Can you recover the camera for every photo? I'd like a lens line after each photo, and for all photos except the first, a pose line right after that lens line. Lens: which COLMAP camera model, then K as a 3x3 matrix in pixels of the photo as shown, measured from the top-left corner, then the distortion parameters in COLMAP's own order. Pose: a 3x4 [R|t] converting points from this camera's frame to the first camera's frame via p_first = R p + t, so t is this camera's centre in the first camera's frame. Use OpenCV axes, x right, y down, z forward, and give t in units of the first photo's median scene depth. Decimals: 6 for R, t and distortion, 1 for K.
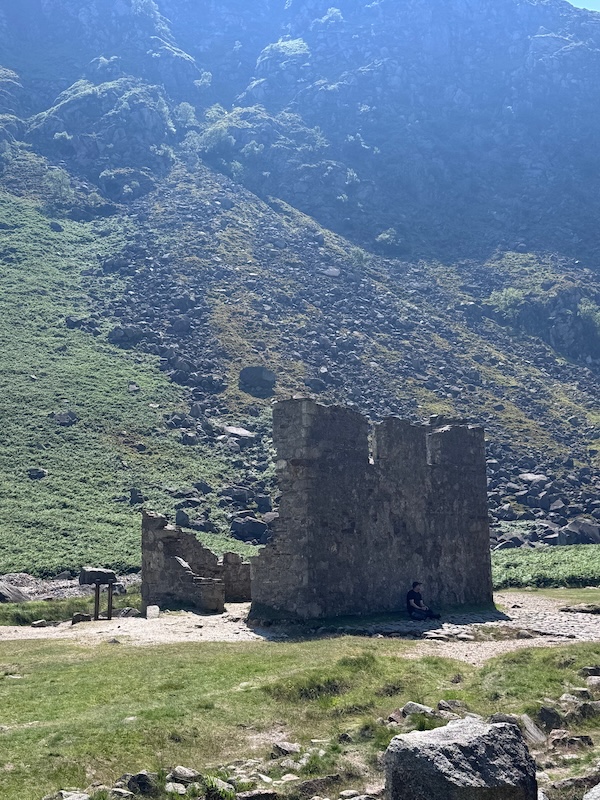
lens RADIAL K [[1040.5, 0, 300.0], [0, 1040.5, 400.0], [0, 0, 1]] dist [0.145480, -0.065785]
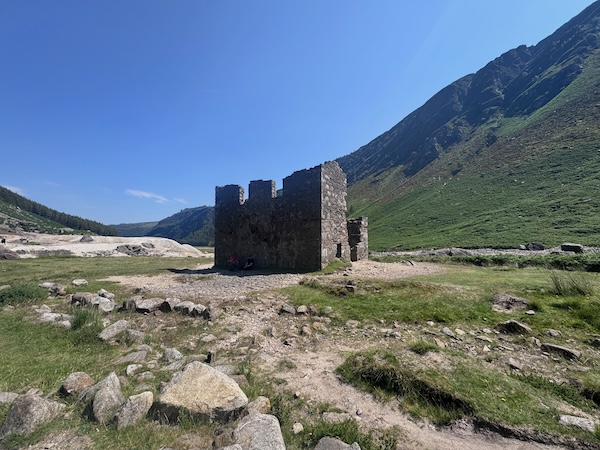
lens RADIAL K [[253.9, 0, 300.0], [0, 253.9, 225.0], [0, 0, 1]] dist [-0.002413, -0.000285]
pose [[0.113495, -0.061580, -0.991628, 0.099338], [0.156988, 0.986651, -0.043303, 0.023369], [0.981057, -0.150759, 0.121647, 0.160266]]
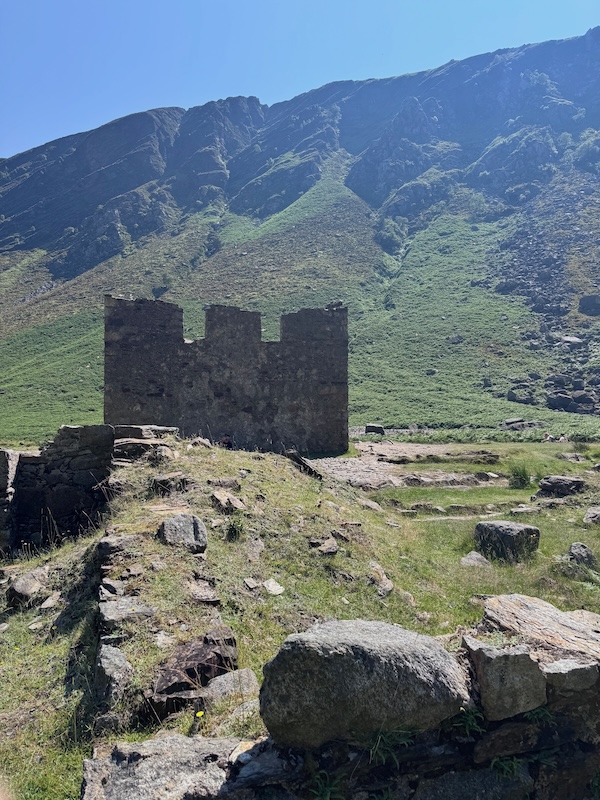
lens RADIAL K [[565.4, 0, 300.0], [0, 565.4, 400.0], [0, 0, 1]] dist [0.053729, -0.072286]
pose [[0.823693, -0.017208, -0.566774, 0.087742], [0.081600, 0.992733, 0.088448, 0.012248], [0.561133, -0.119103, 0.819112, 0.075834]]
